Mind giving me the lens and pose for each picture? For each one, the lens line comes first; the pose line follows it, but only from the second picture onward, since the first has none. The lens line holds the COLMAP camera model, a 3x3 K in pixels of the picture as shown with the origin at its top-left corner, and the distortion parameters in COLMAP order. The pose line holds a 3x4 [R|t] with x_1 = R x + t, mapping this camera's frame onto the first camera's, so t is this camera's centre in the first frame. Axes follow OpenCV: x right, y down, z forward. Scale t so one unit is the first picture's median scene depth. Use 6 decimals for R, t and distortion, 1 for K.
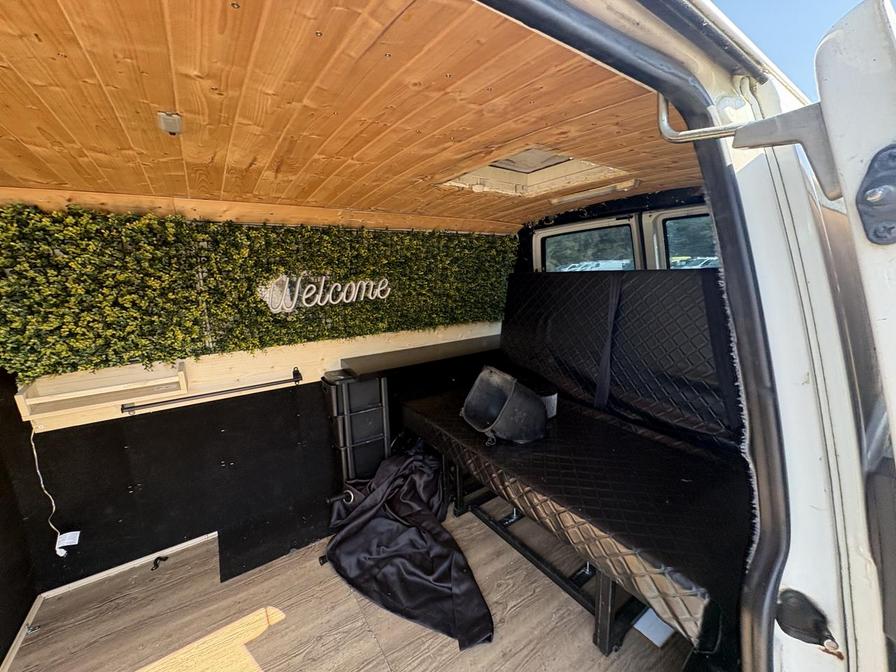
lens RADIAL K [[357.0, 0, 448.0], [0, 357.0, 337.4], [0, 0, 1]] dist [0.000801, -0.000142]
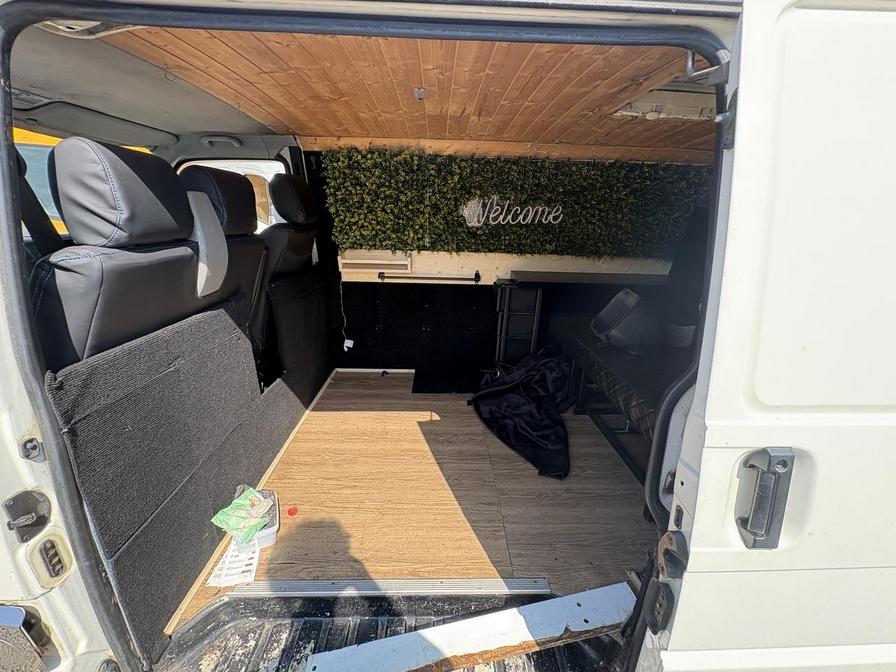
lens RADIAL K [[357.0, 0, 448.0], [0, 357.0, 337.4], [0, 0, 1]] dist [0.000801, -0.000142]
pose [[0.838566, 0.227597, -0.494982, 0.249377], [-0.150605, 0.969994, 0.190867, 0.107882], [0.523570, -0.085507, 0.847681, -0.268636]]
